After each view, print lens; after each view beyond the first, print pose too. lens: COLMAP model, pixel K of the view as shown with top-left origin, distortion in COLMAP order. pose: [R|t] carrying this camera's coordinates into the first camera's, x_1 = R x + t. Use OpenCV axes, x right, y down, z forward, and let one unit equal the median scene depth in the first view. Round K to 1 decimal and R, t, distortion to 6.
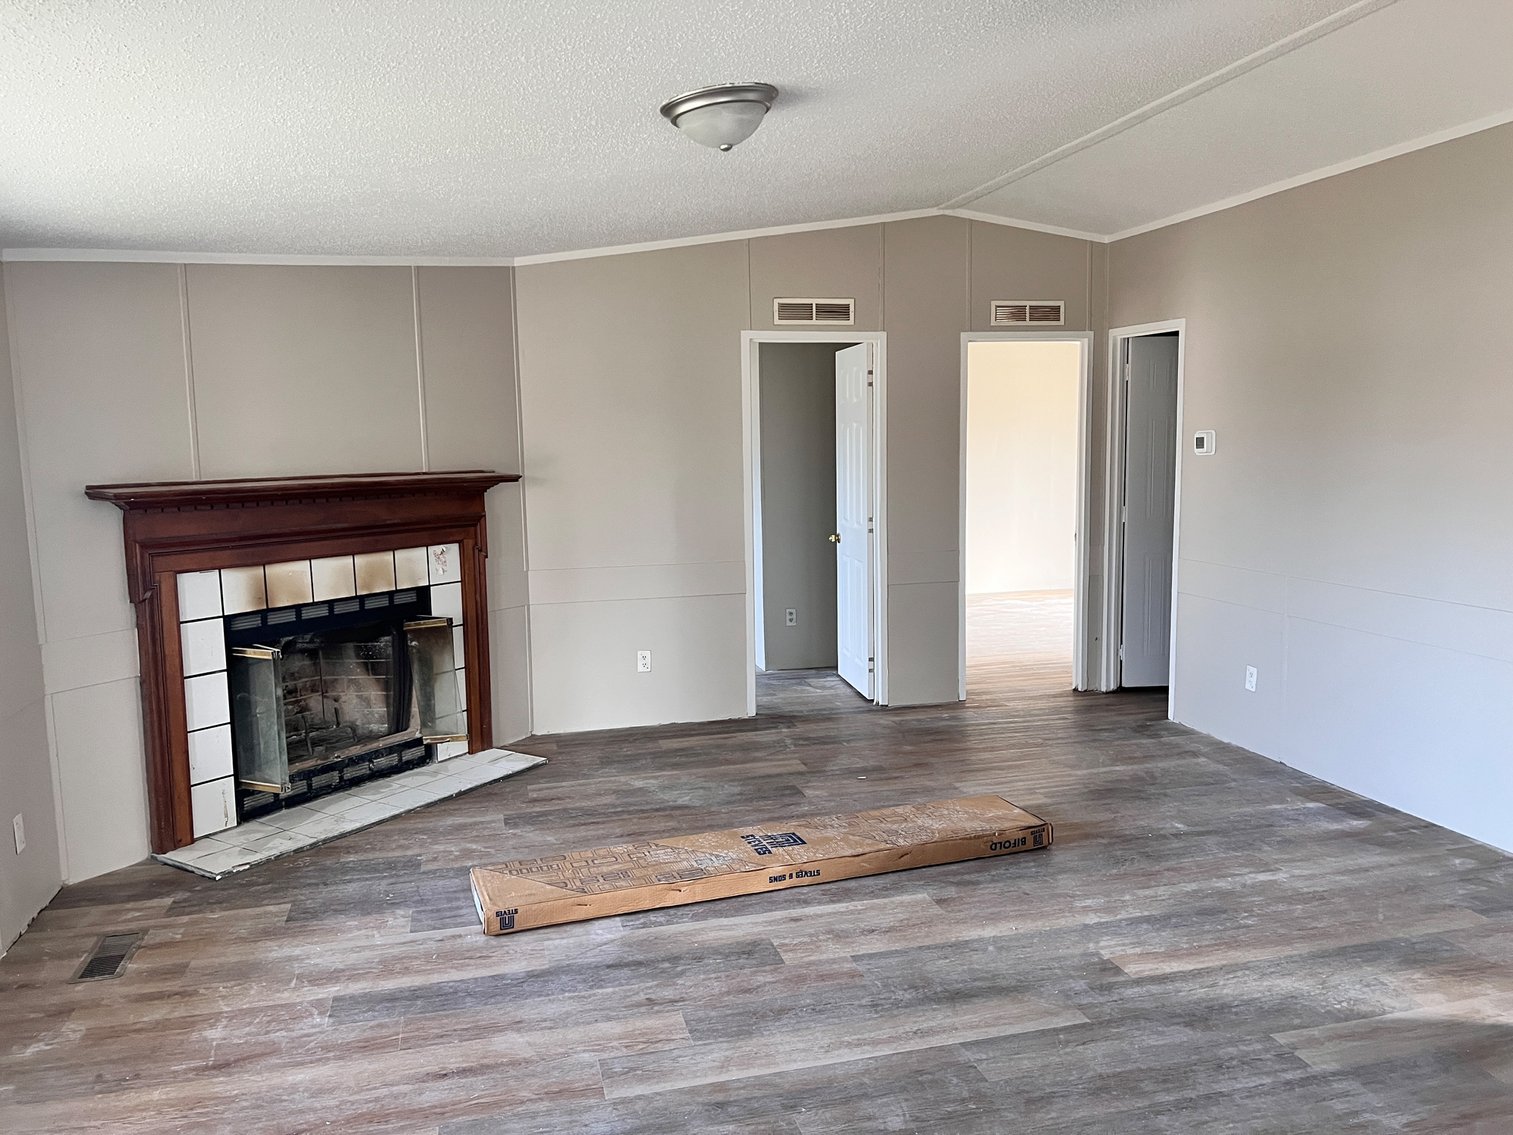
lens RADIAL K [[1132.2, 0, 753.2], [0, 1132.2, 571.9], [0, 0, 1]] dist [0.073703, -0.082604]
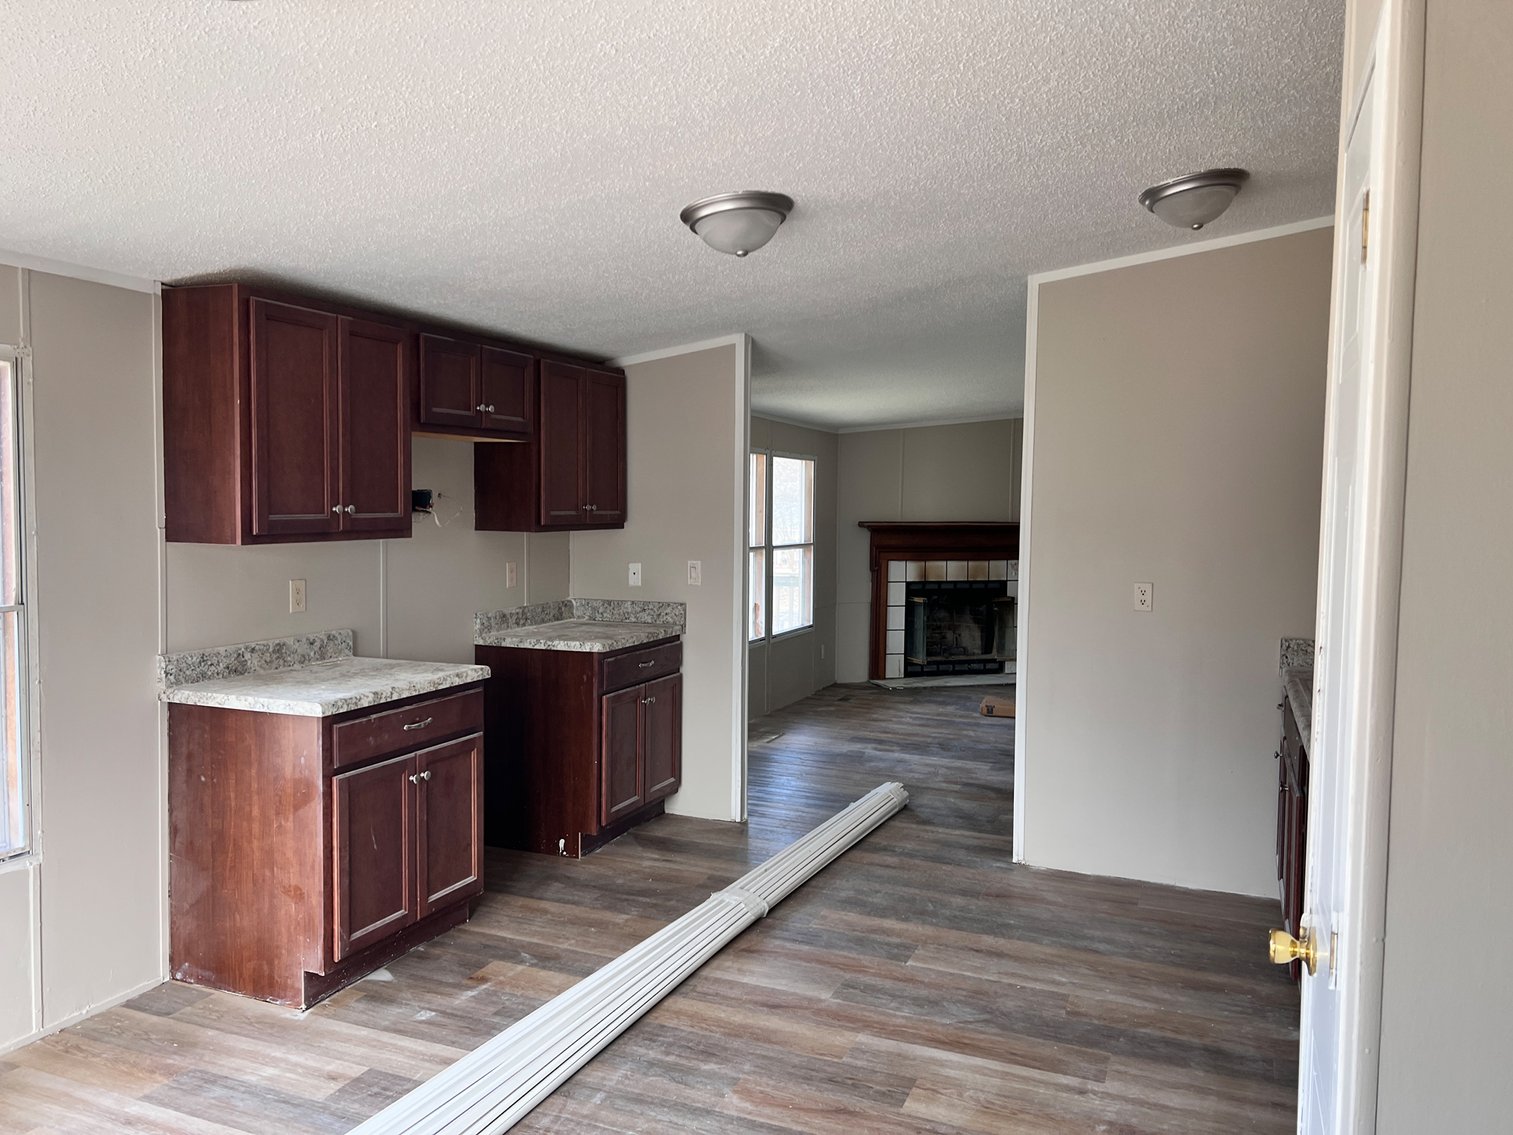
lens RADIAL K [[1132.2, 0, 753.2], [0, 1132.2, 571.9], [0, 0, 1]] dist [0.073703, -0.082604]
pose [[0.795526, 0.062631, -0.602674, 0.614598], [-0.095740, 0.995142, -0.022960, 0.095502], [0.598308, 0.075965, 0.797657, -0.918846]]
